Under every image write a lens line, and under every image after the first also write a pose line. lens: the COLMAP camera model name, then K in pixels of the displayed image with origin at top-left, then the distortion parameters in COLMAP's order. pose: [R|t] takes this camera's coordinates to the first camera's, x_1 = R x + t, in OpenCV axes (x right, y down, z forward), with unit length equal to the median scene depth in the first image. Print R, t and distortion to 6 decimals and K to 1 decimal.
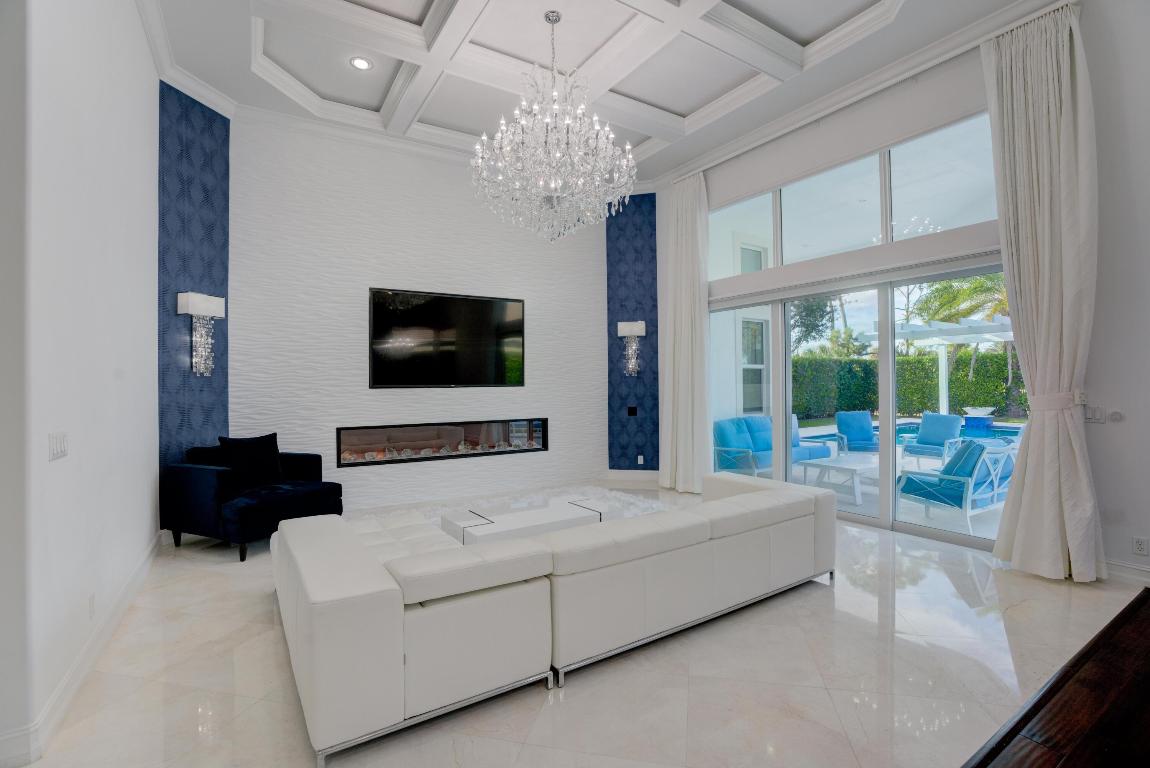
lens RADIAL K [[524.0, 0, 565.0], [0, 524.0, 384.2], [0, 0, 1]] dist [-0.041283, 0.020558]
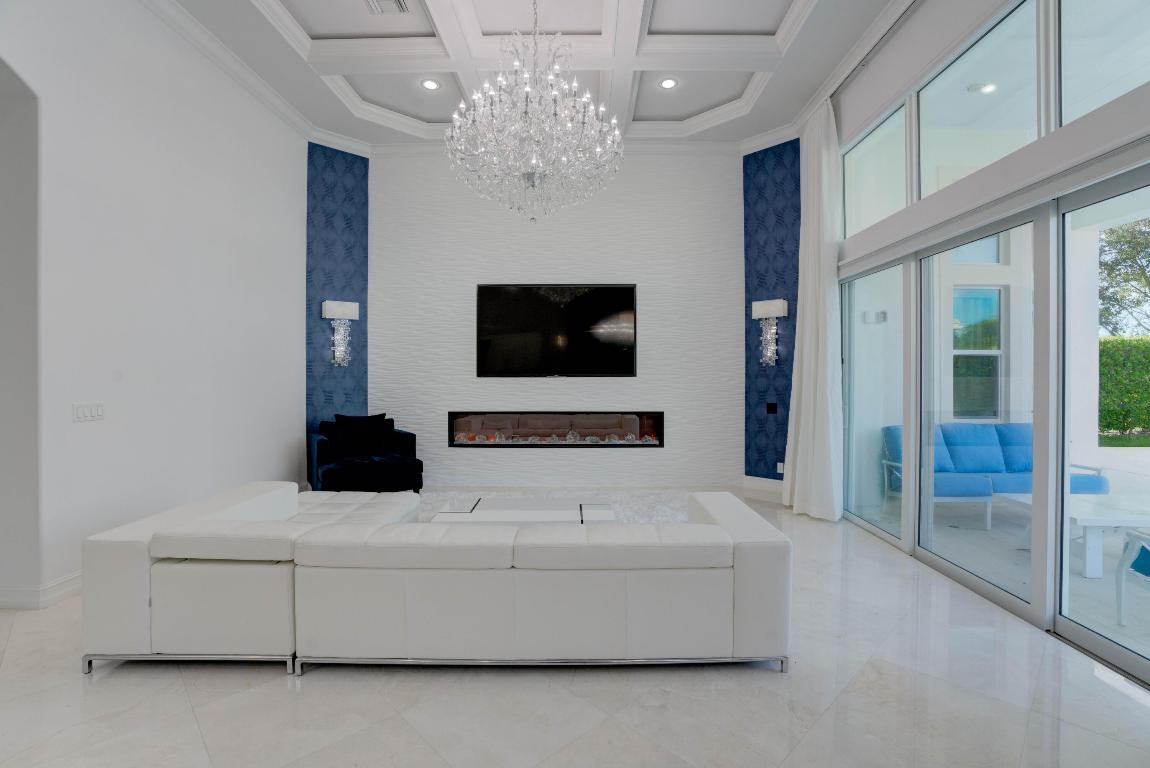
lens RADIAL K [[526.1, 0, 575.0], [0, 526.1, 379.9], [0, 0, 1]] dist [-0.030326, 0.000410]
pose [[0.847843, 0.014765, -0.530041, 0.398749], [-0.007954, 0.999854, 0.015128, -0.004793], [0.530187, -0.008610, 0.847837, 0.177808]]
